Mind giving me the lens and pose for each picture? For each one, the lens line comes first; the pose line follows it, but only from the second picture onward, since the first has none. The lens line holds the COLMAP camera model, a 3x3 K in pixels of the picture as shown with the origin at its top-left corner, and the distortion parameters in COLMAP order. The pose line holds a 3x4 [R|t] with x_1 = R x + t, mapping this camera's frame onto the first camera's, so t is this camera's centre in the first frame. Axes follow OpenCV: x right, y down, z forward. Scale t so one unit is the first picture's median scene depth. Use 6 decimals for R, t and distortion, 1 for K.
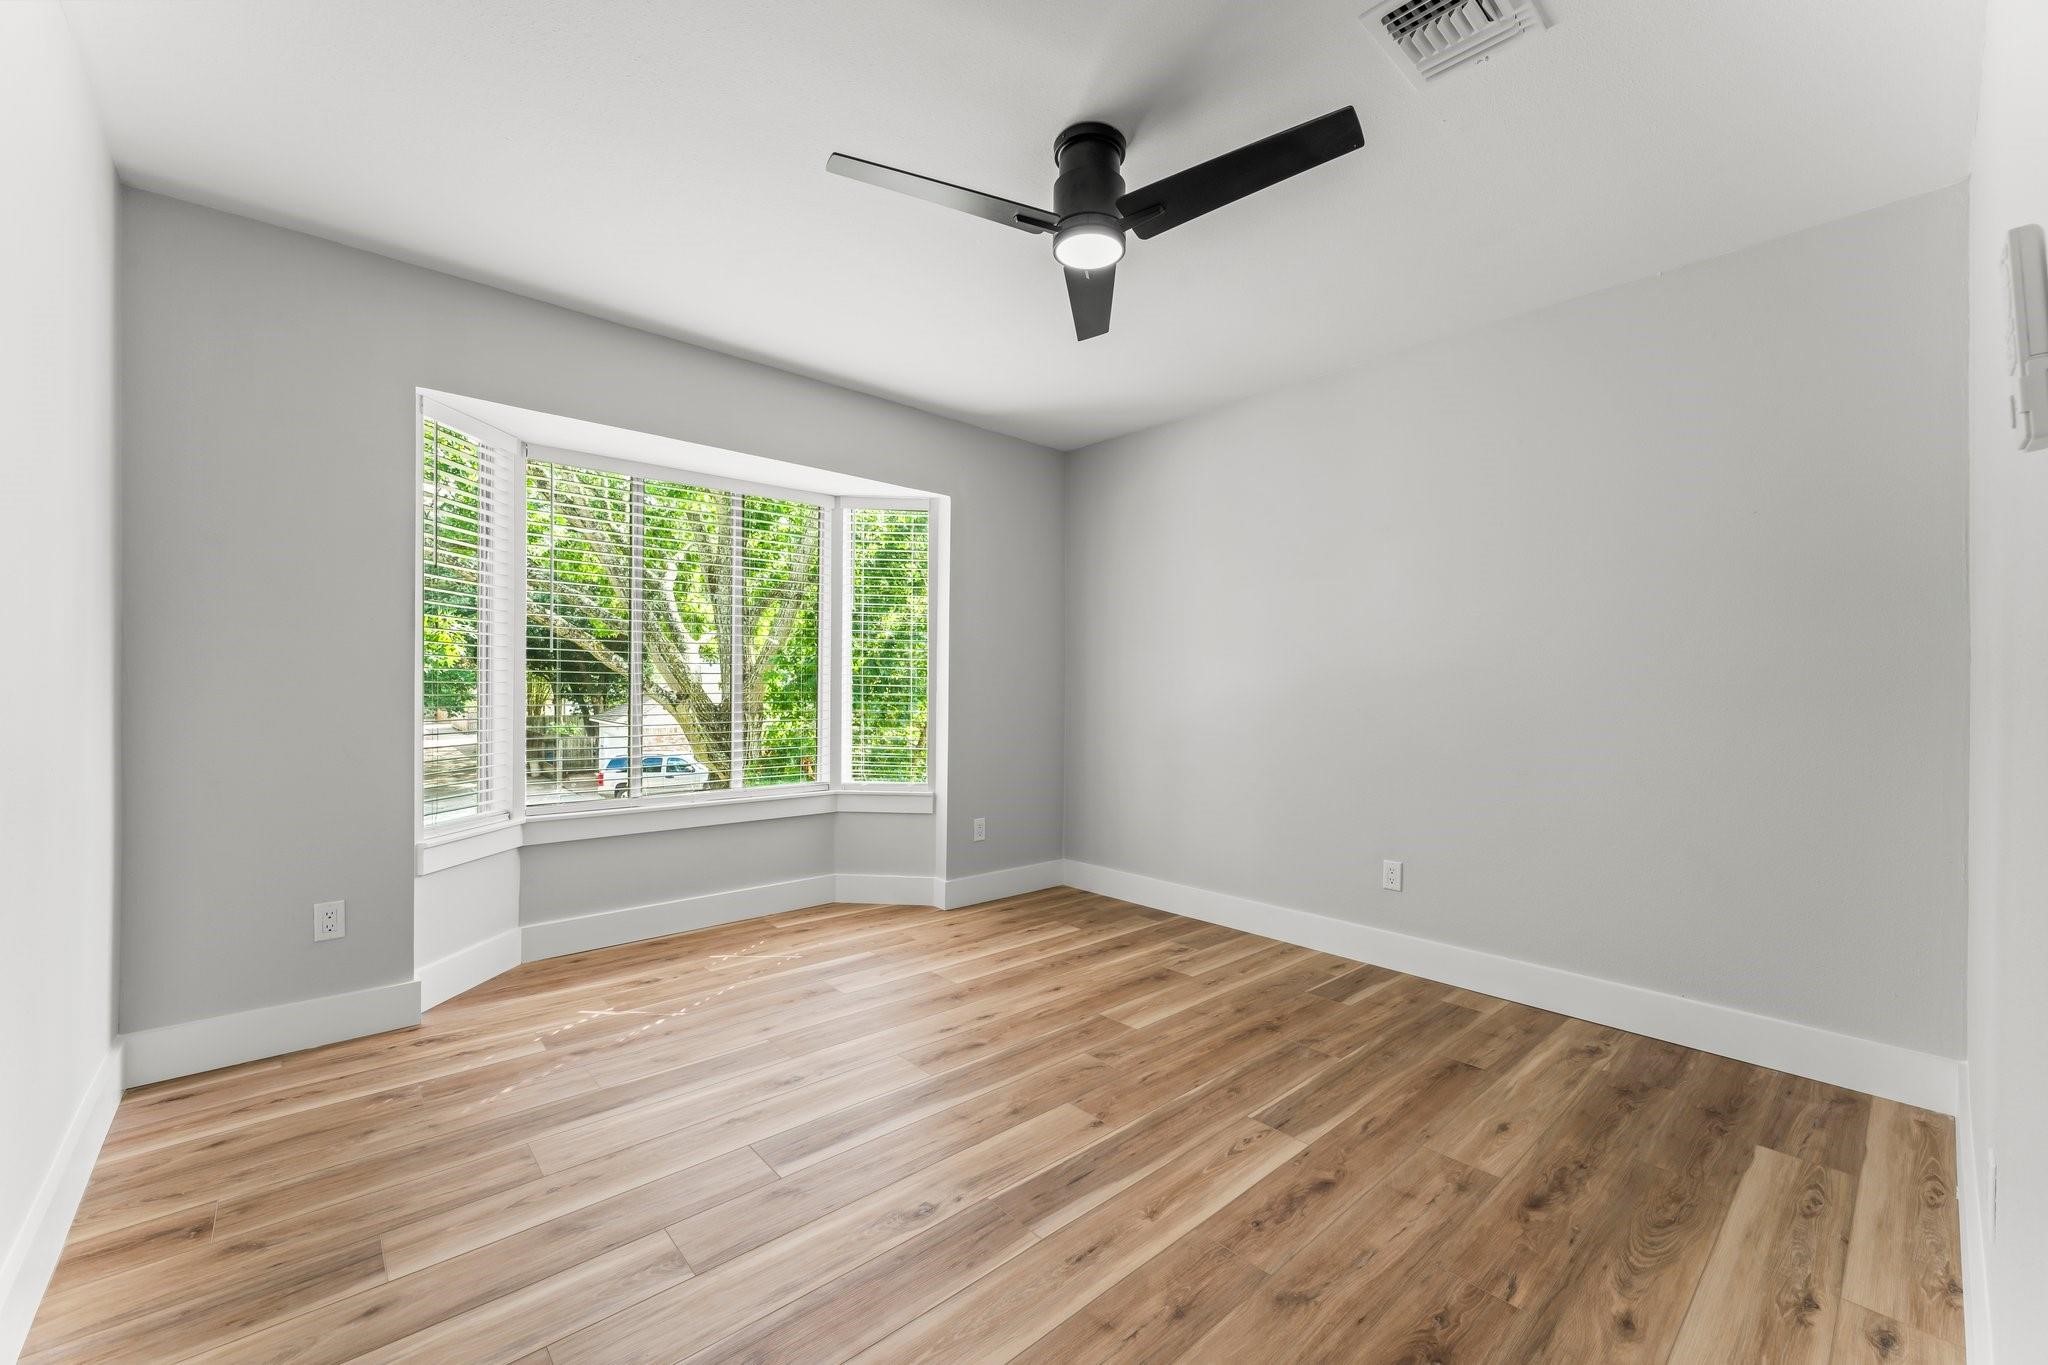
lens RADIAL K [[817.5, 0, 1021.3], [0, 817.5, 682.5], [0, 0, 1]] dist [0.002494, 0.000354]
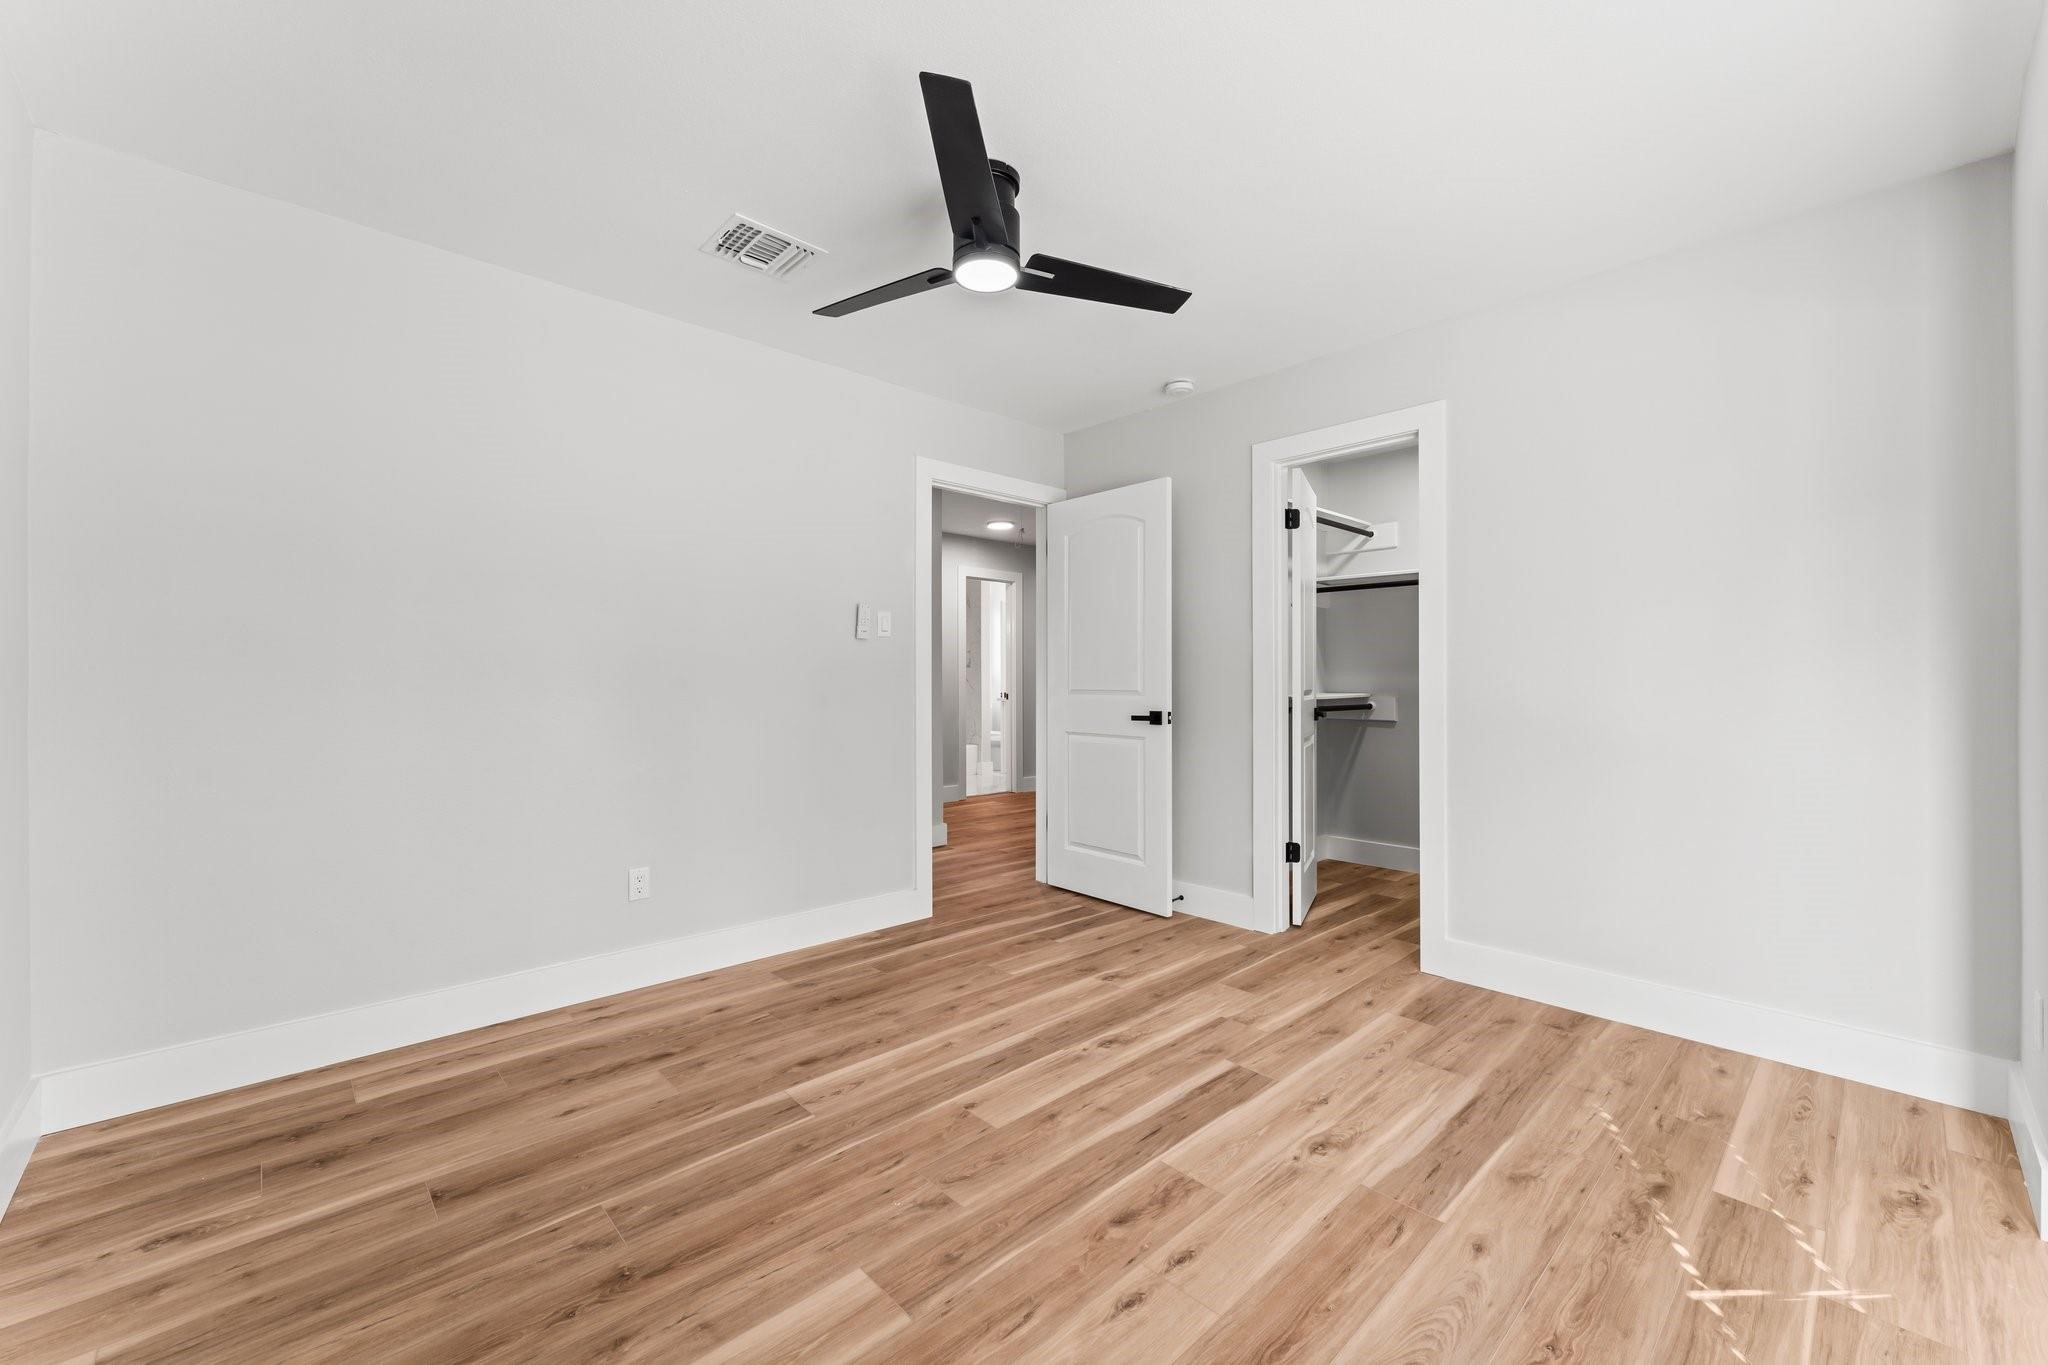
lens RADIAL K [[817.5, 0, 1026.6], [0, 817.5, 680.5], [0, 0, 1]] dist [0.002494, 0.000354]
pose [[-0.999620, -0.007432, -0.026527, 0.052025], [-0.007323, 0.999964, -0.004196, 0.009655], [0.026557, -0.004000, -0.999639, 1.966620]]
